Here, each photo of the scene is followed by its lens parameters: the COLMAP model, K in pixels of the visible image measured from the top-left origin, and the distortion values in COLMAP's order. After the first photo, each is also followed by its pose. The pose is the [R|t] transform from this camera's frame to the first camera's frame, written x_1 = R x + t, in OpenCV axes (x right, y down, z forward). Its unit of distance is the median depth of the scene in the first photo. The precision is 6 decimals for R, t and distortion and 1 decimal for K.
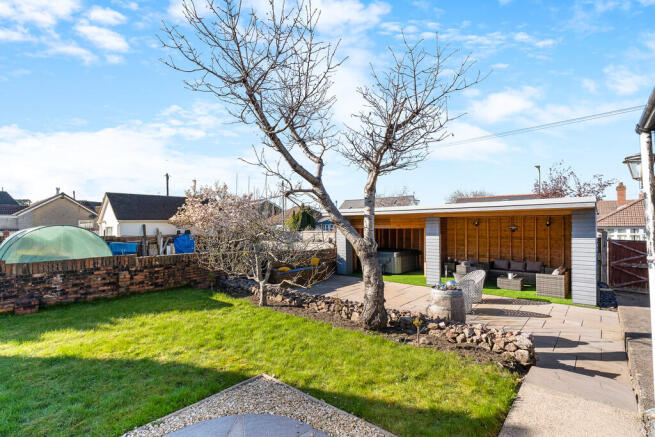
lens RADIAL K [[308.5, 0, 326.6], [0, 308.5, 212.6], [0, 0, 1]] dist [-0.000810, 0.000331]
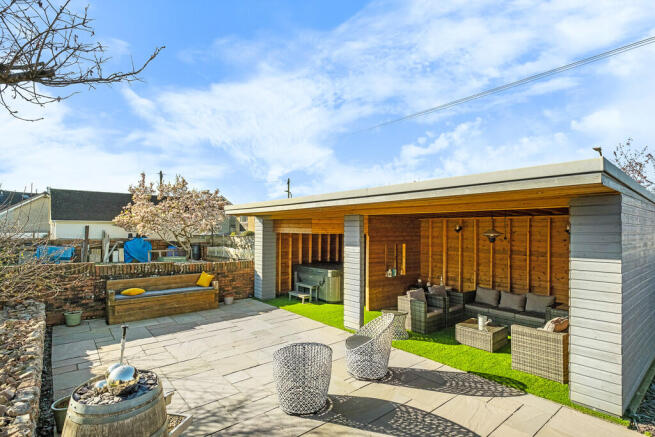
lens RADIAL K [[329.9, 0, 332.6], [0, 329.9, 217.8], [0, 0, 1]] dist [-0.000091, -0.001158]
pose [[0.989510, 0.008734, -0.144203, 0.343555], [-0.008998, 0.999959, -0.001180, 0.017833], [0.144187, 0.002465, 0.989547, 0.309566]]
